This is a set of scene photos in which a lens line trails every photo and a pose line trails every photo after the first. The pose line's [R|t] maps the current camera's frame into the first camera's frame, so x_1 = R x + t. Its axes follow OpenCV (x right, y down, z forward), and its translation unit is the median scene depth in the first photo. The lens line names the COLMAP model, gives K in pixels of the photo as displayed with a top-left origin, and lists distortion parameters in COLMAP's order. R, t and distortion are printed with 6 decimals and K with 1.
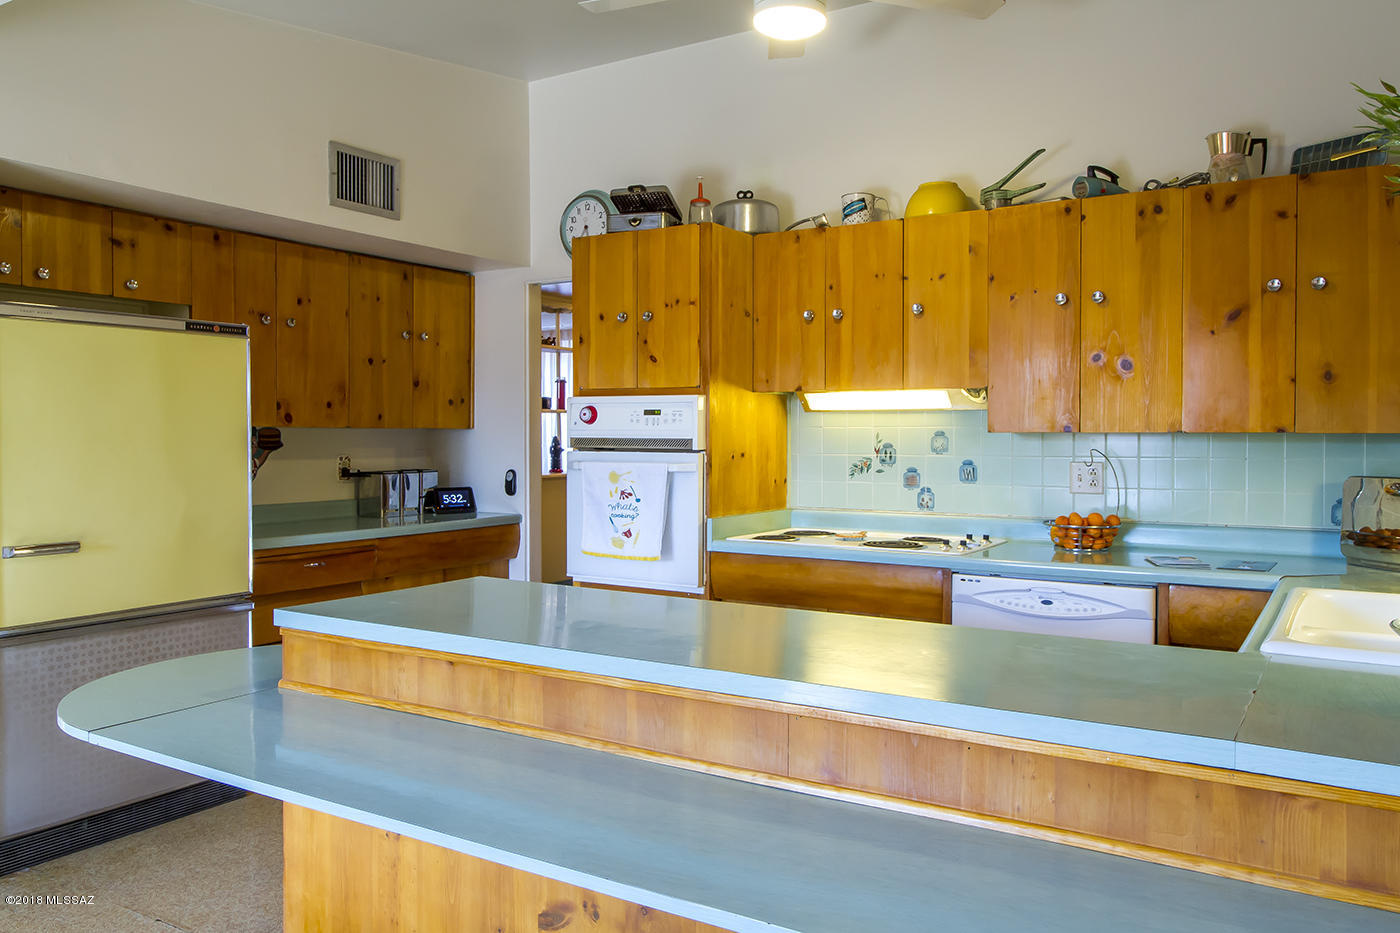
lens RADIAL K [[1049.9, 0, 700.0], [0, 1049.9, 466.5], [0, 0, 1]] dist [0.026675, -0.000126]
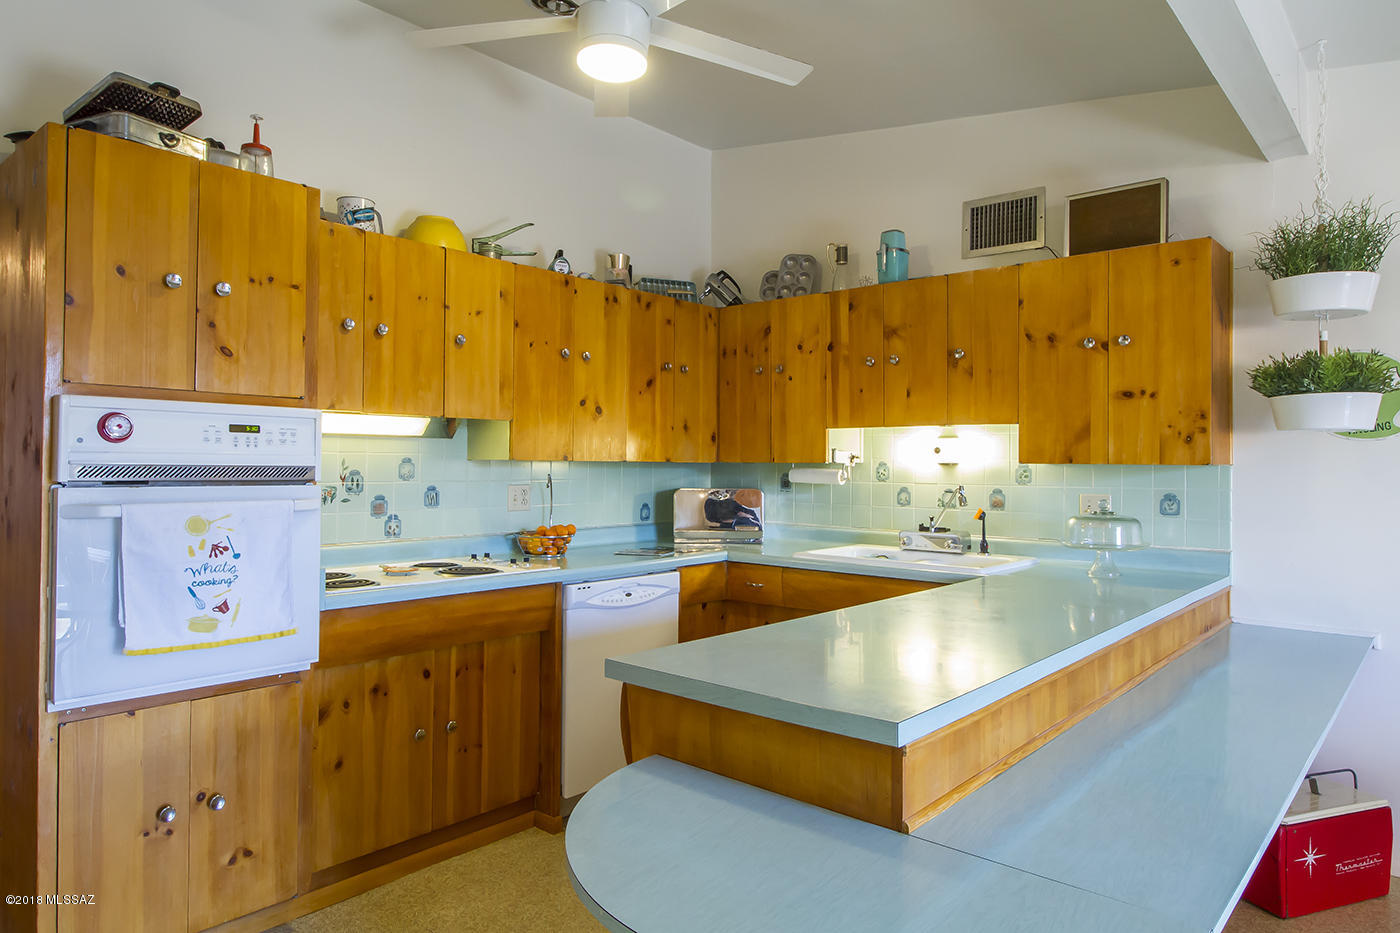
lens RADIAL K [[878.9, 0, 700.0], [0, 878.9, 466.5], [0, 0, 1]] dist [-0.001451, -0.001284]
pose [[0.156275, -0.002959, 0.987709, -0.575273], [0.022938, 0.999737, -0.000635, -0.018933], [-0.987447, 0.022755, 0.156302, 0.606102]]
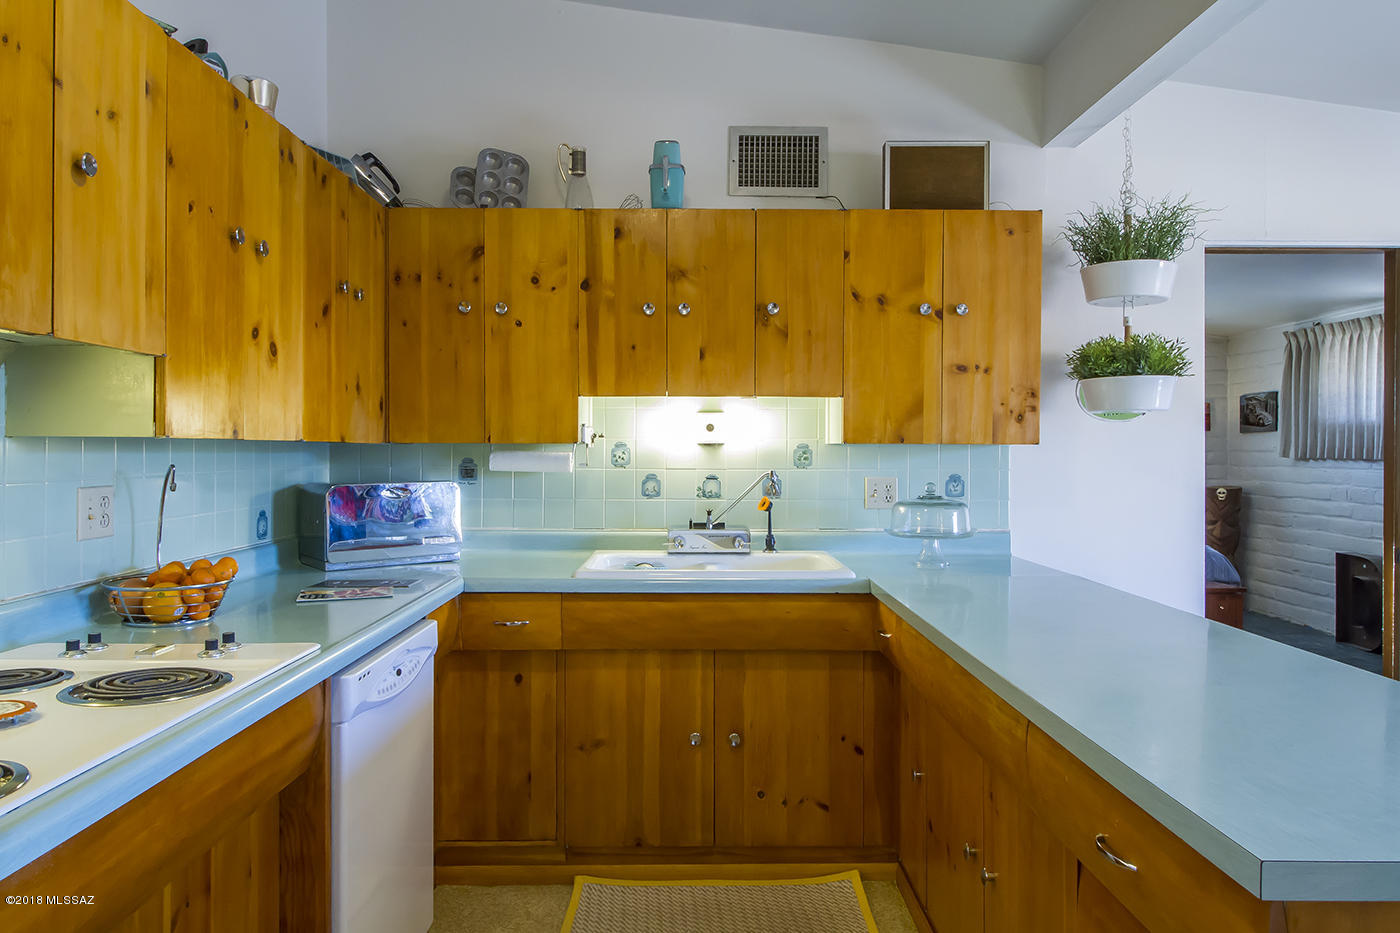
lens RADIAL K [[912.8, 0, 696.7], [0, 912.8, 458.7], [0, 0, 1]] dist [0.004859, -0.002194]
pose [[-0.538268, -0.010525, 0.842708, -0.257785], [0.022533, 0.999385, 0.026874, -0.025707], [-0.842472, 0.033454, -0.537700, 0.945582]]
